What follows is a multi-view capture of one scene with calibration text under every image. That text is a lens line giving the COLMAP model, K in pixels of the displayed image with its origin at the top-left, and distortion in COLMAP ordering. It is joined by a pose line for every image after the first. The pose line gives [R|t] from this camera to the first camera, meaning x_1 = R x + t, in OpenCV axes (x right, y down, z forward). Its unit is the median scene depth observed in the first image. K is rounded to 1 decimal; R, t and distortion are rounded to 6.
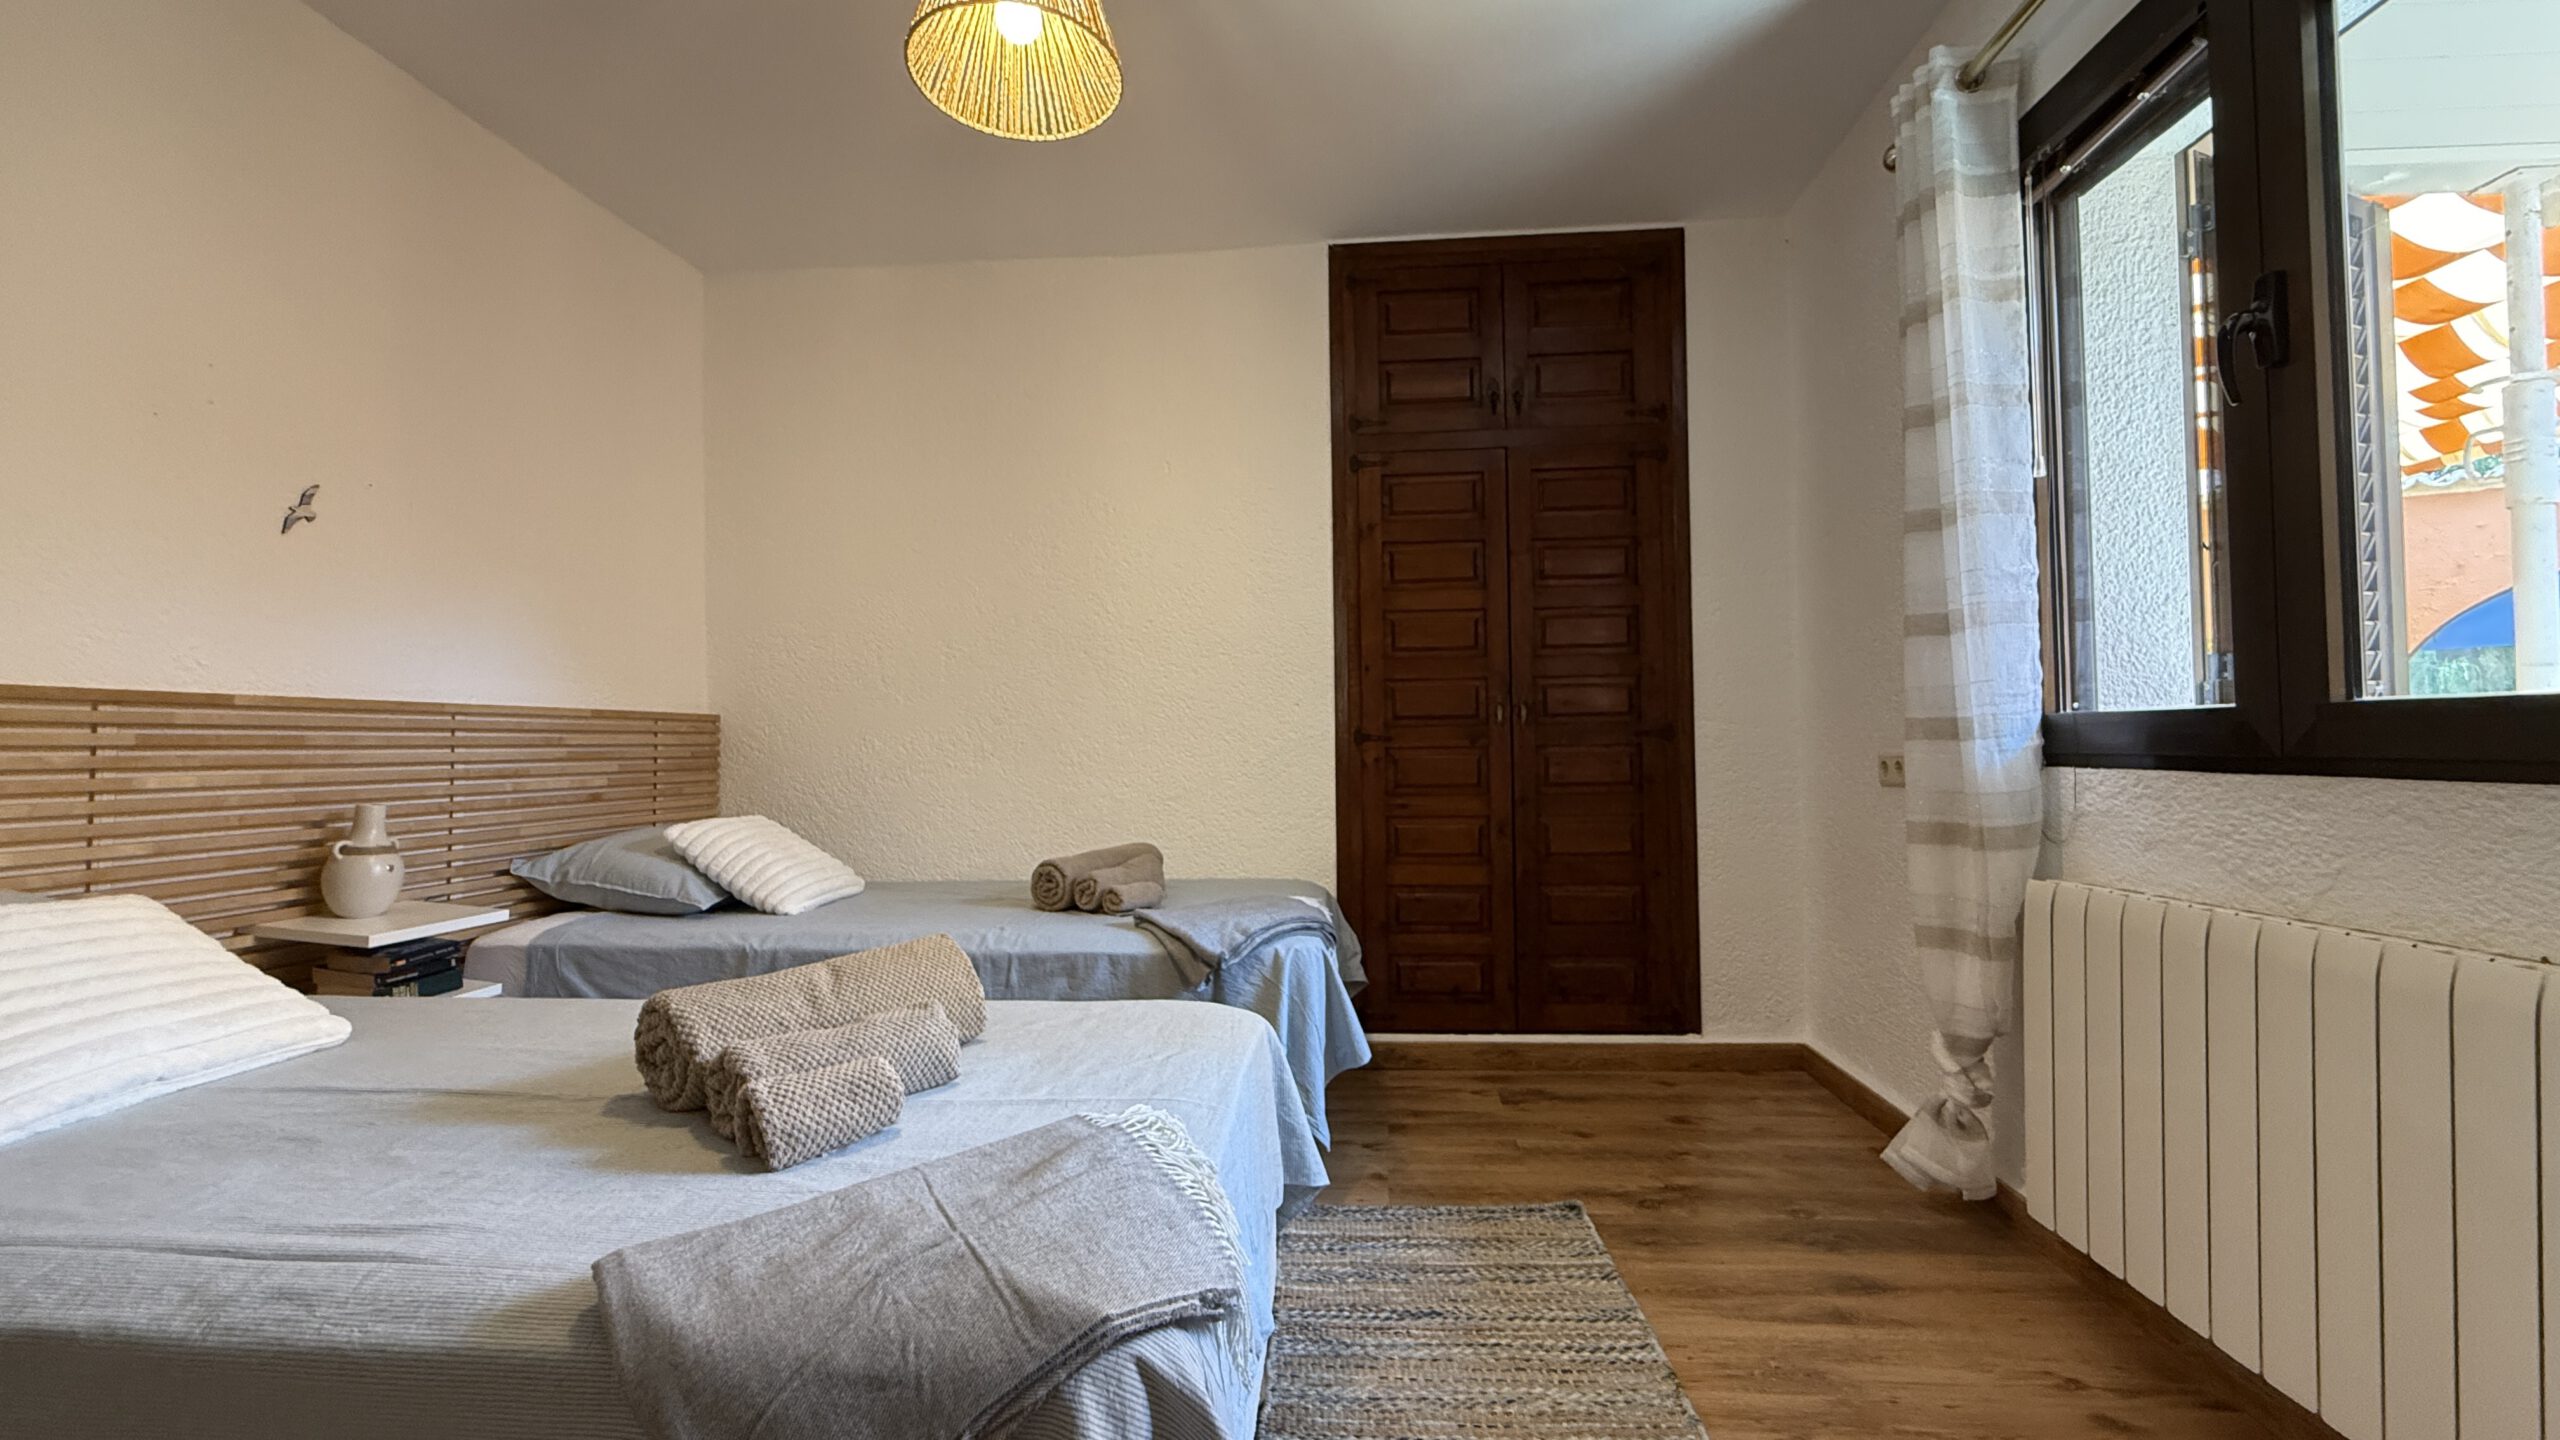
lens RADIAL K [[1033.1, 0, 1276.7], [0, 1033.1, 742.1], [0, 0, 1]] dist [-0.002610, 0.000962]
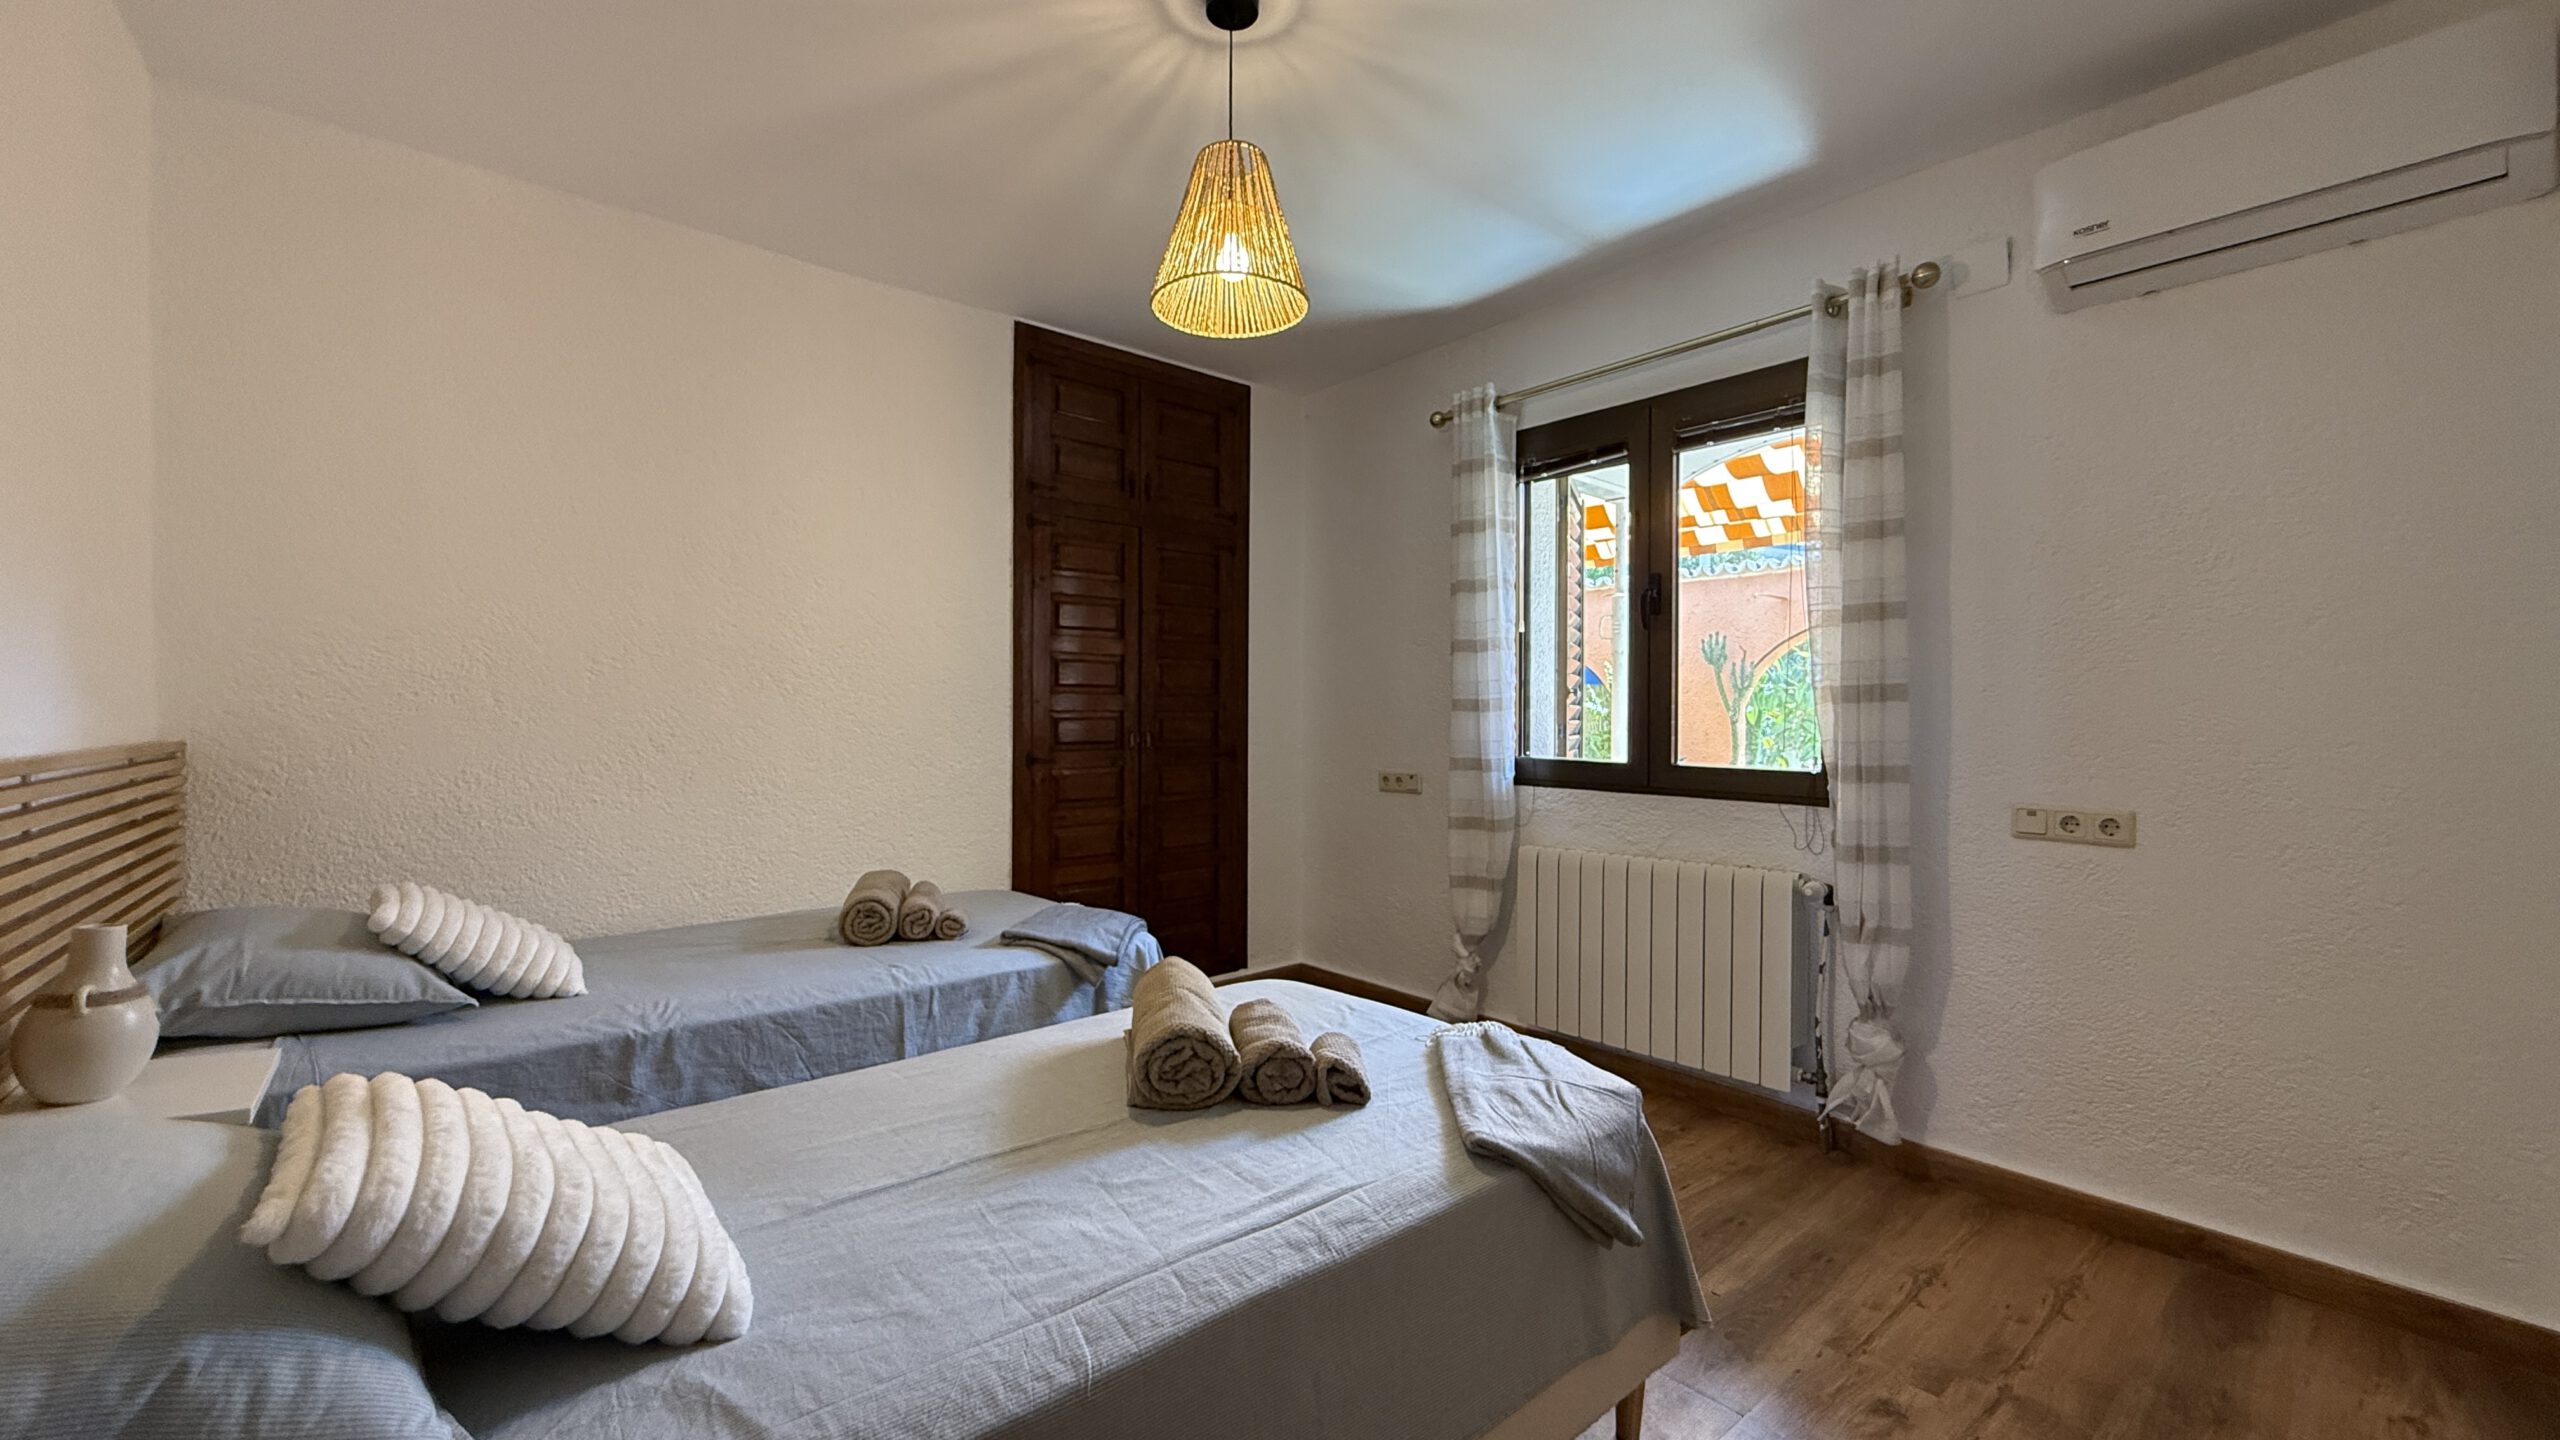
lens RADIAL K [[1033.1, 0, 1275.0], [0, 1033.1, 752.4], [0, 0, 1]] dist [-0.002610, 0.000962]
pose [[0.692913, -0.012381, 0.720915, -0.849573], [-0.015507, 0.999365, 0.032068, -0.083282], [-0.720855, -0.033399, 0.692281, 0.014512]]
